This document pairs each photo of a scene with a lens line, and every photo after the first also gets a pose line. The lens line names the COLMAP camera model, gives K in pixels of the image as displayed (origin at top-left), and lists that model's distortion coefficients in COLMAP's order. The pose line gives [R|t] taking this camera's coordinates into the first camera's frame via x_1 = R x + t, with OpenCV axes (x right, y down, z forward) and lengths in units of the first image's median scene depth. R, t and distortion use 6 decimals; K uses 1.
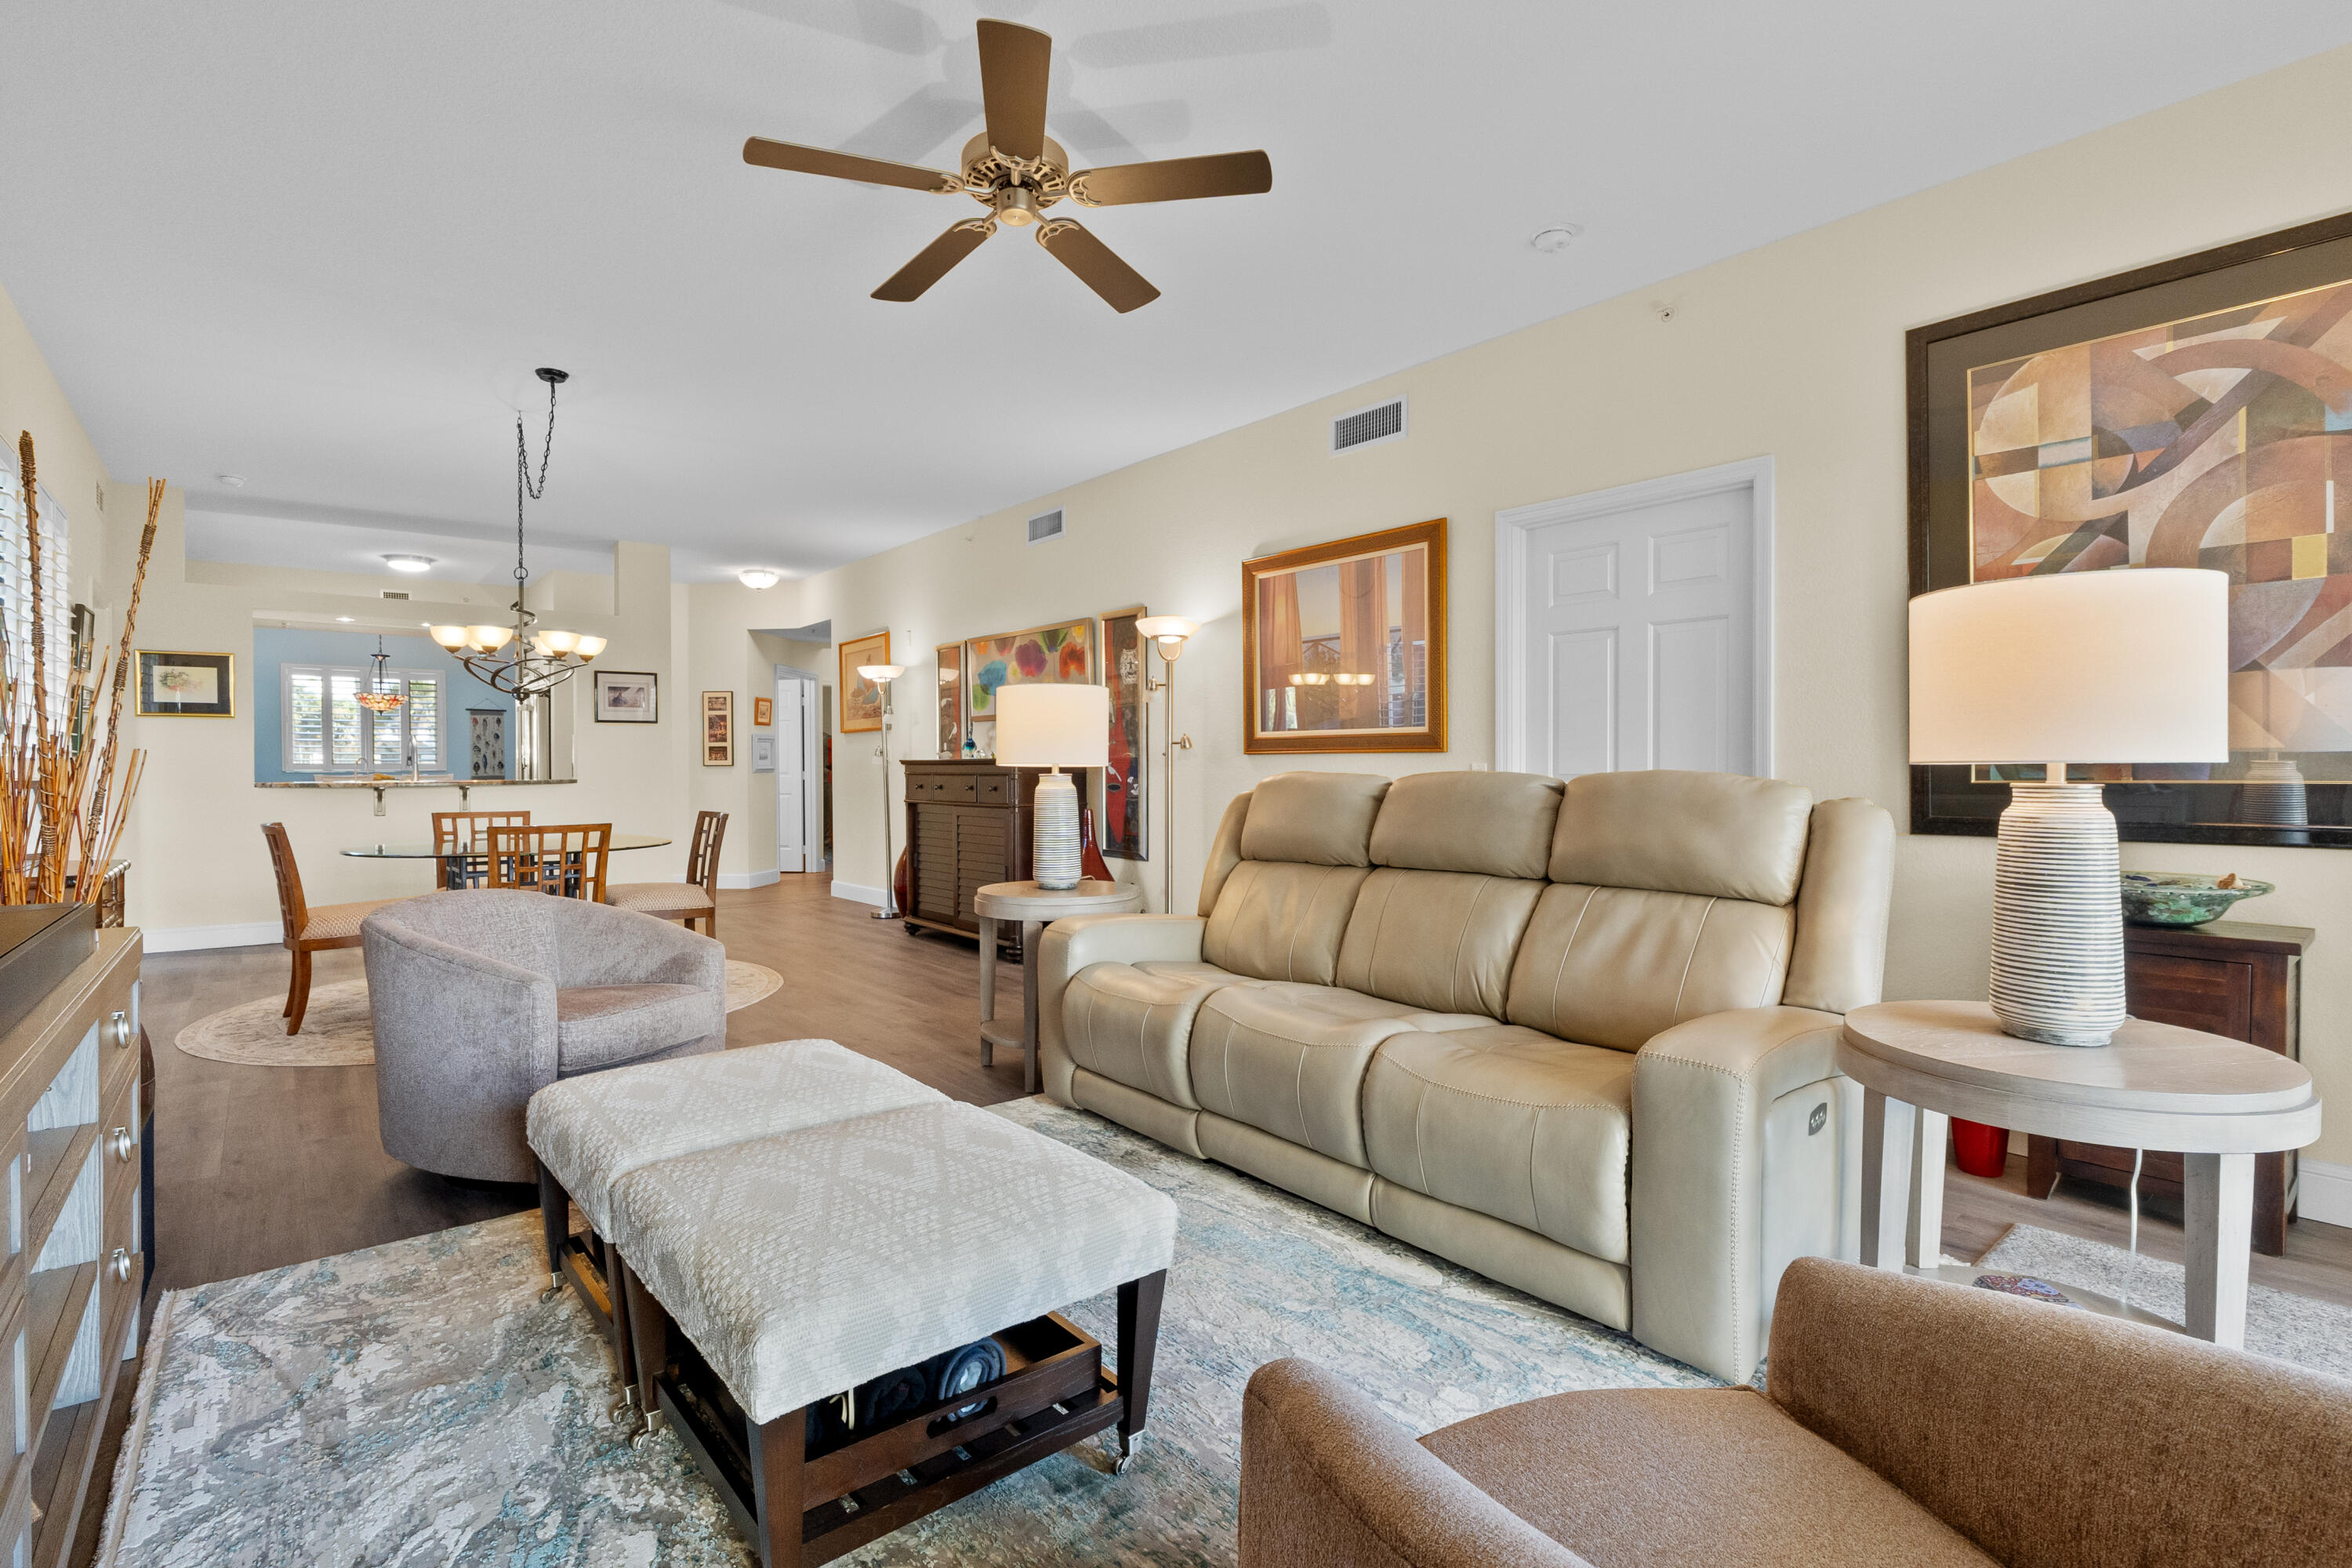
lens RADIAL K [[1097.0, 0, 1174.3], [0, 1097.0, 780.6], [0, 0, 1]] dist [-0.010842, -0.000702]
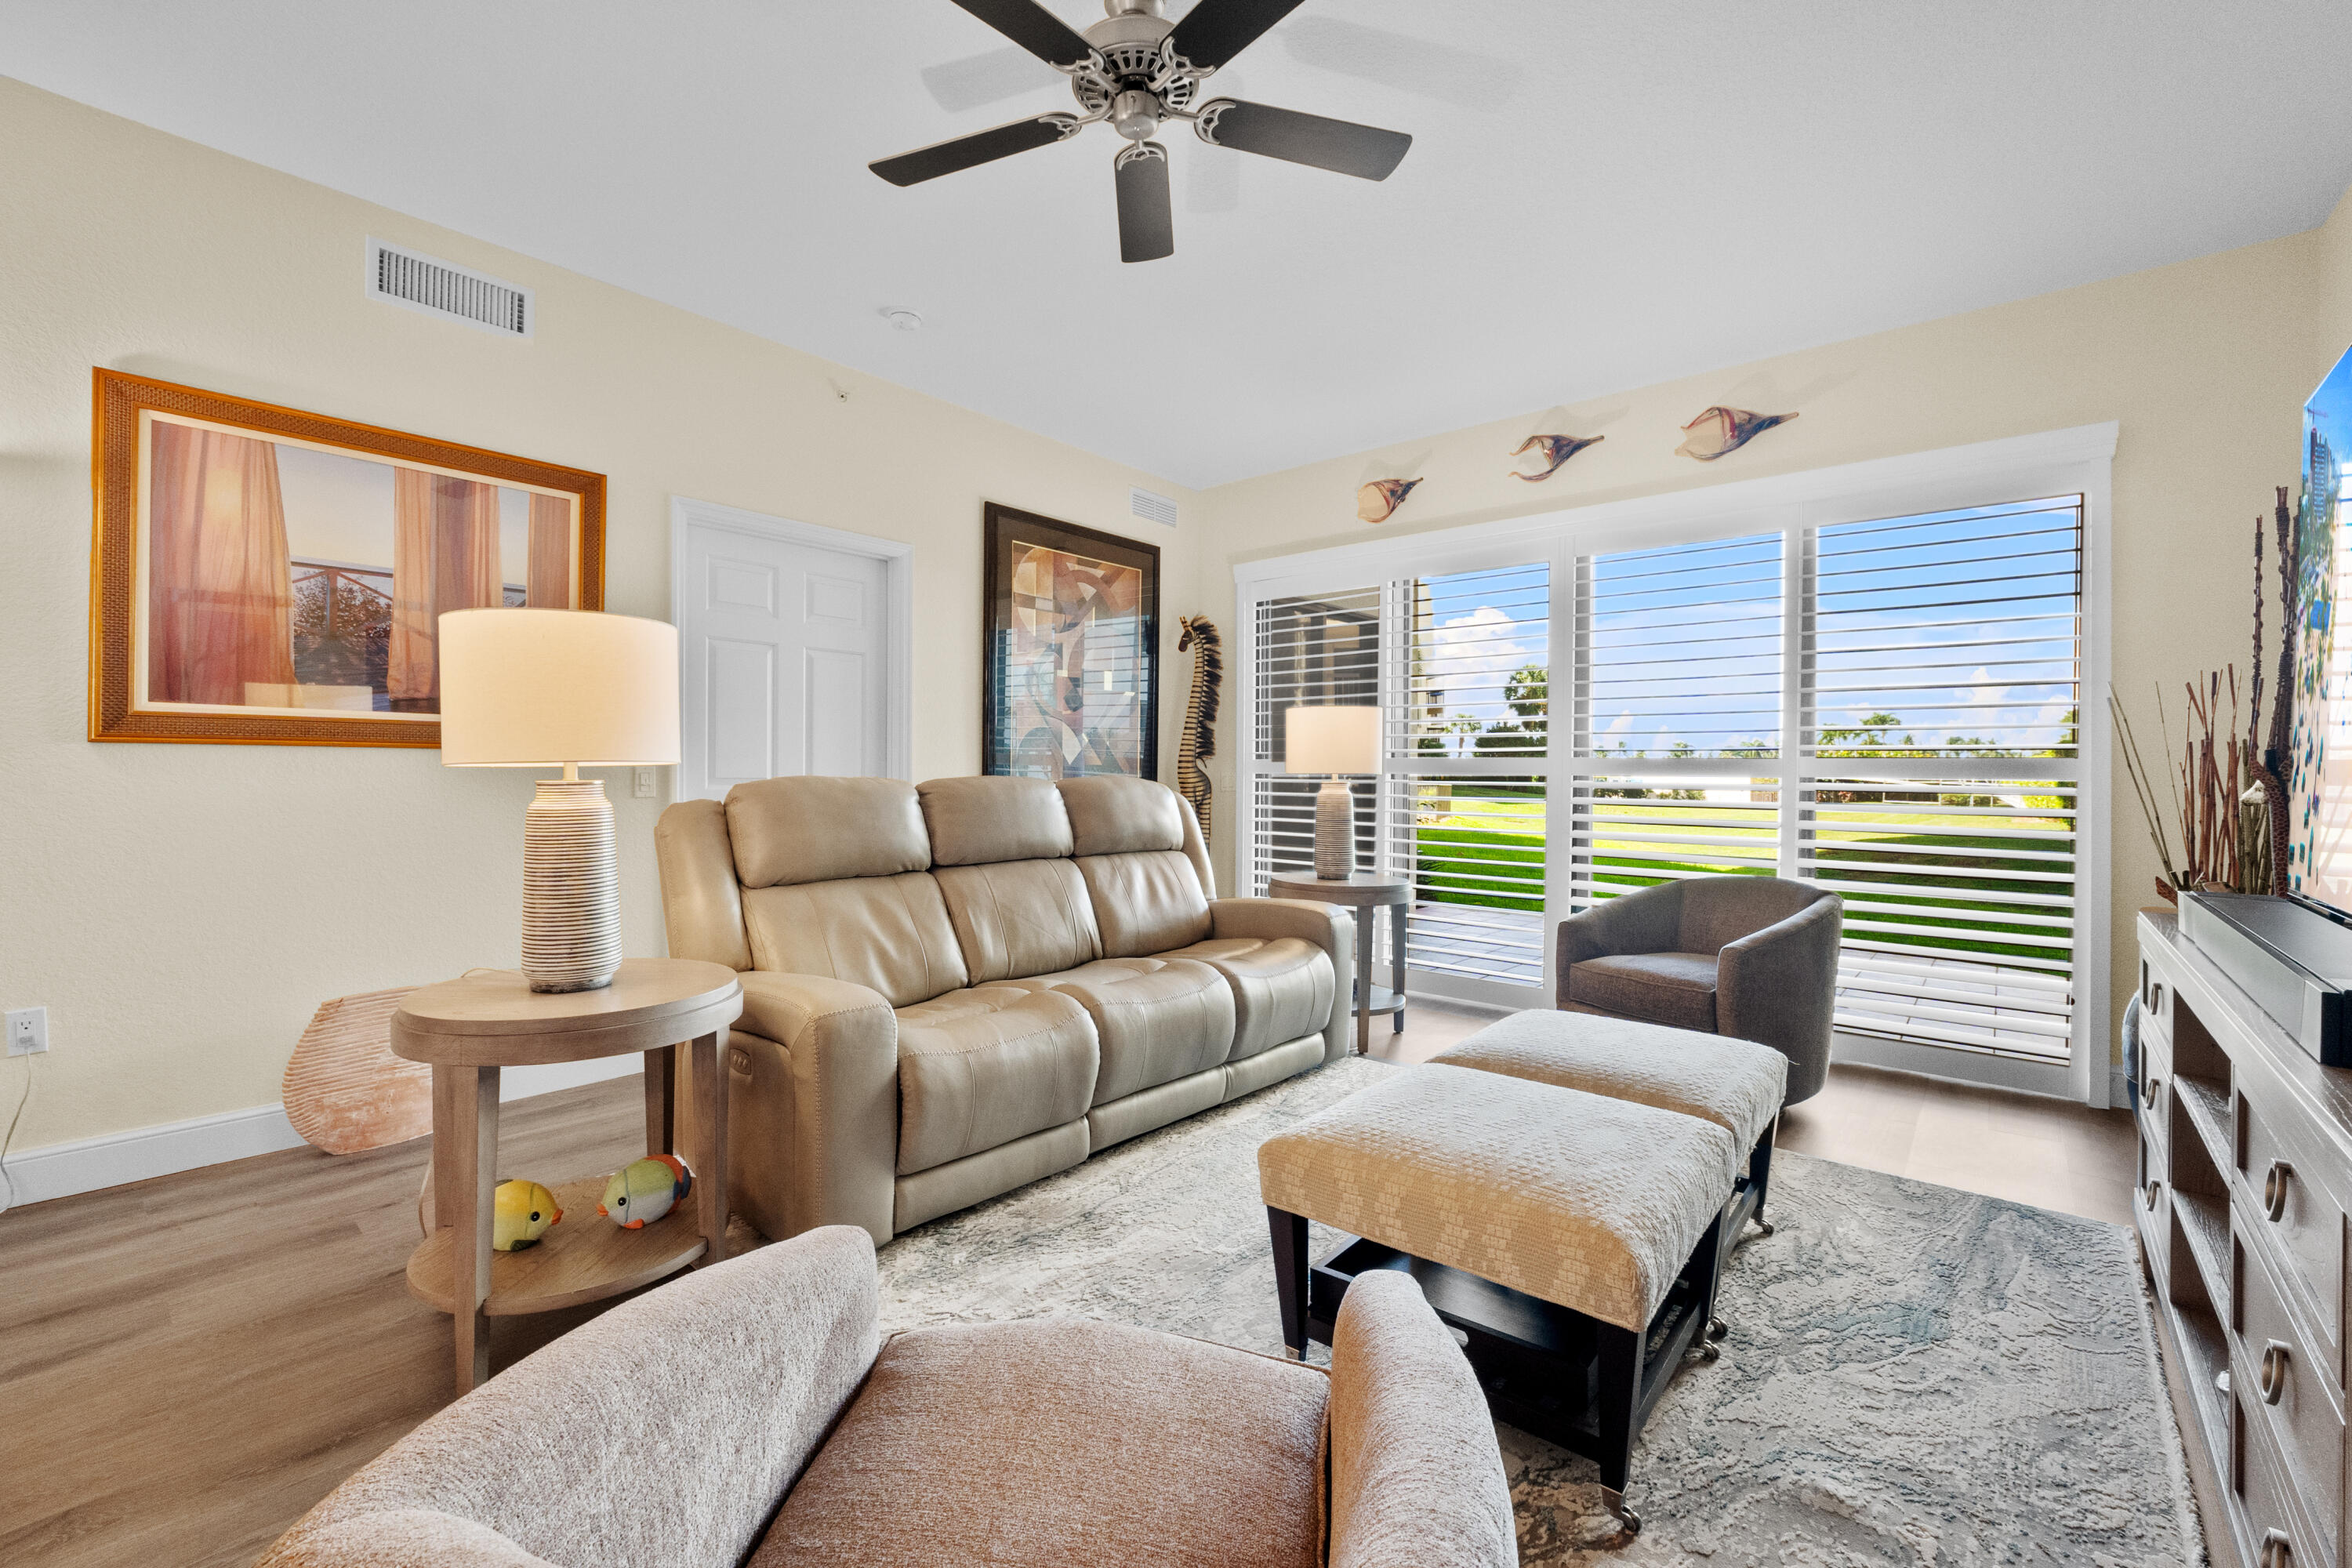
lens RADIAL K [[982.6, 0, 1172.3], [0, 982.6, 775.4], [0, 0, 1]] dist [-0.009200, 0.000707]
pose [[-0.166394, -0.002207, 0.986057, -0.840591], [0.004868, 0.999983, 0.003060, -0.011989], [-0.986047, 0.005309, -0.166381, 1.020376]]
